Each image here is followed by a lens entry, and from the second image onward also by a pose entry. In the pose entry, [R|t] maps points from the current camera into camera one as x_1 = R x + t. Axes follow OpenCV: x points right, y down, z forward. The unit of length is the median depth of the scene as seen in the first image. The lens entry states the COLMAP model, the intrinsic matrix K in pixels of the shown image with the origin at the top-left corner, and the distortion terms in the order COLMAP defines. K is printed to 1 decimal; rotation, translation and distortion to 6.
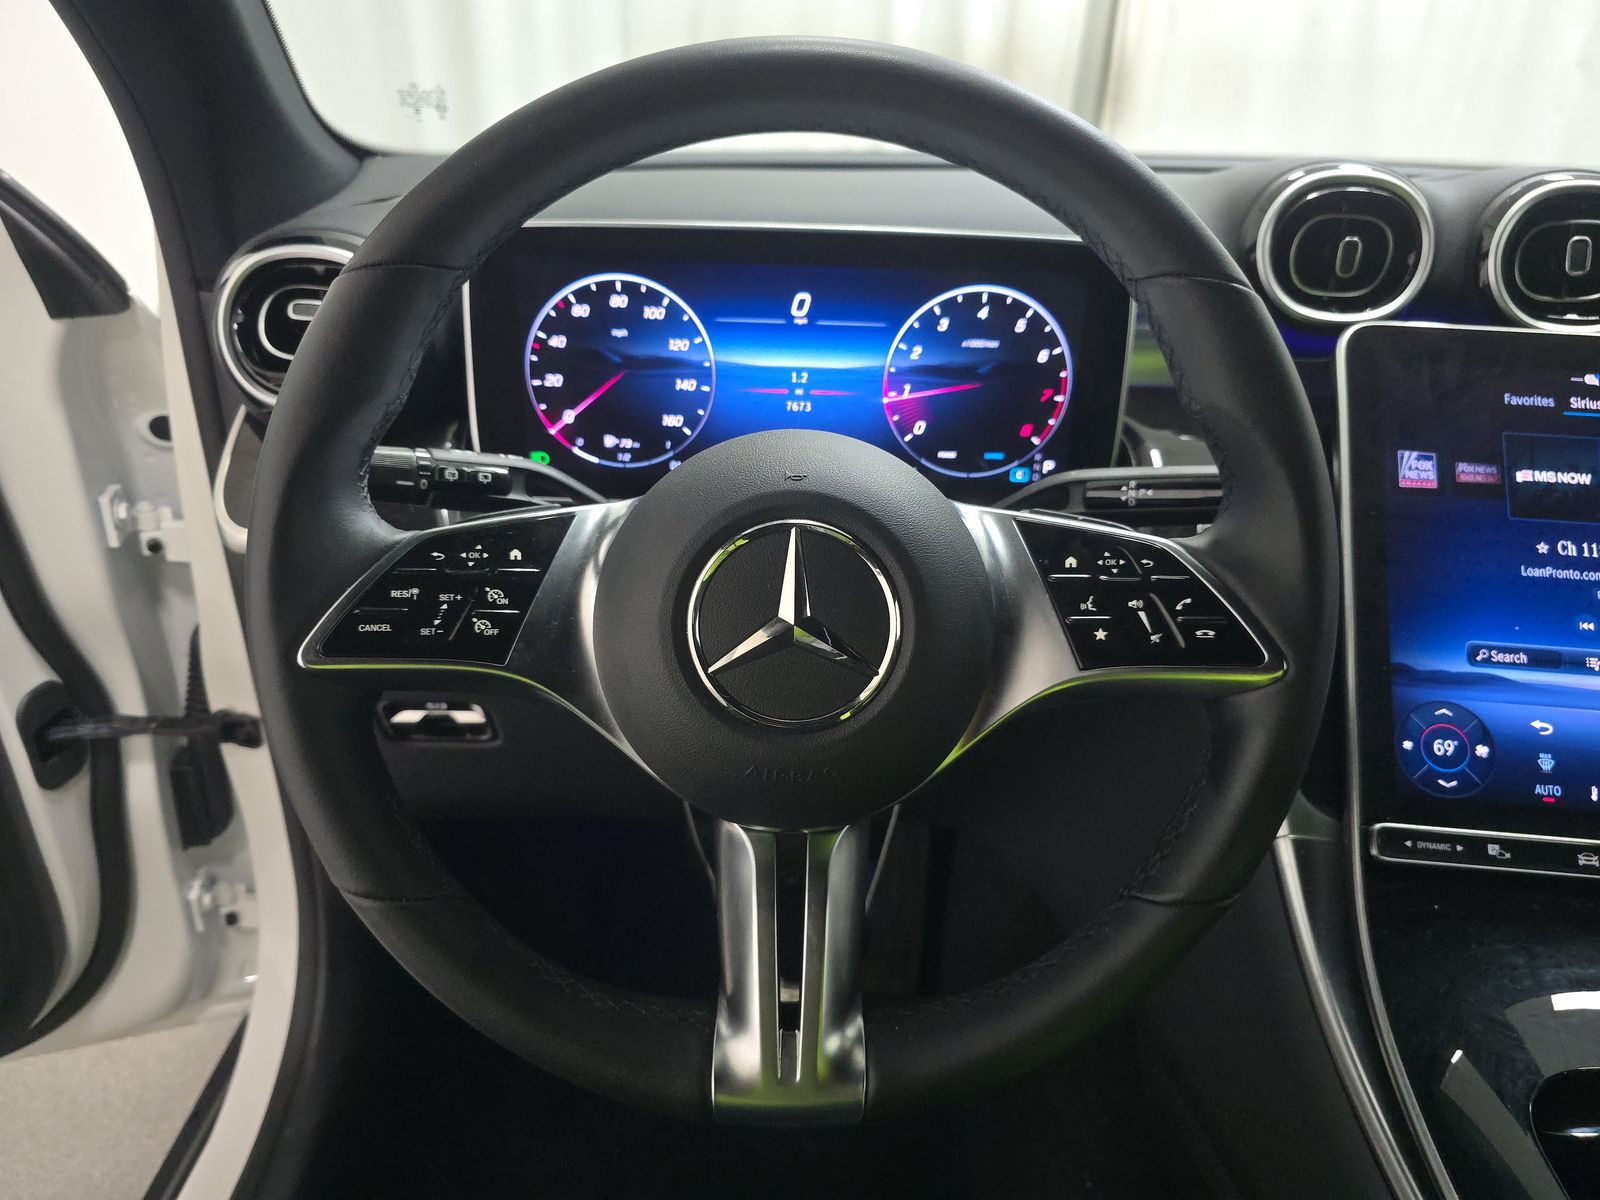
lens RADIAL K [[1097.3, 0, 800.0], [0, 1097.3, 600.0], [0, 0, 1]] dist [0.026974, -0.006045]
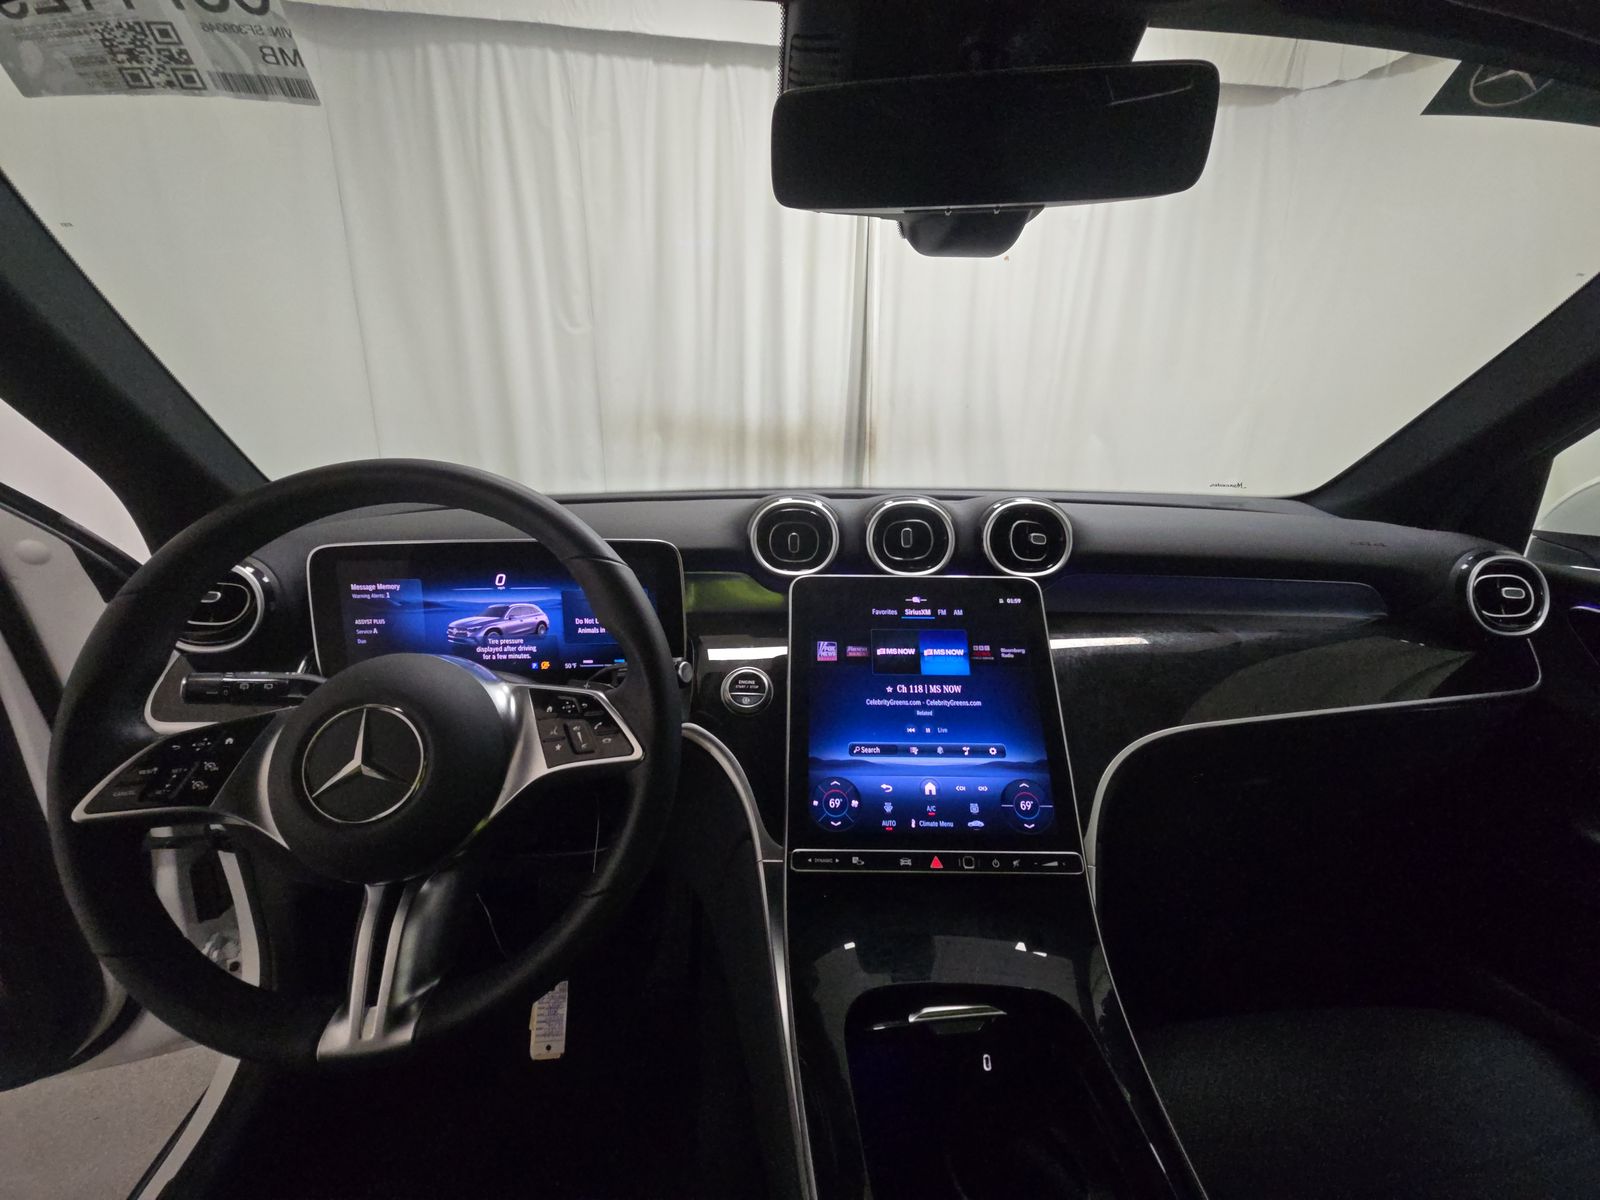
lens RADIAL K [[637.7, 0, 800.2], [0, 637.7, 642.5], [0, 0, 1]] dist [-0.001642, -0.000153]
pose [[0.997173, -0.052372, 0.053888, 0.469721], [0.060639, 0.984358, -0.165417, 0.043528], [-0.044382, 0.168217, 0.984750, -0.054753]]
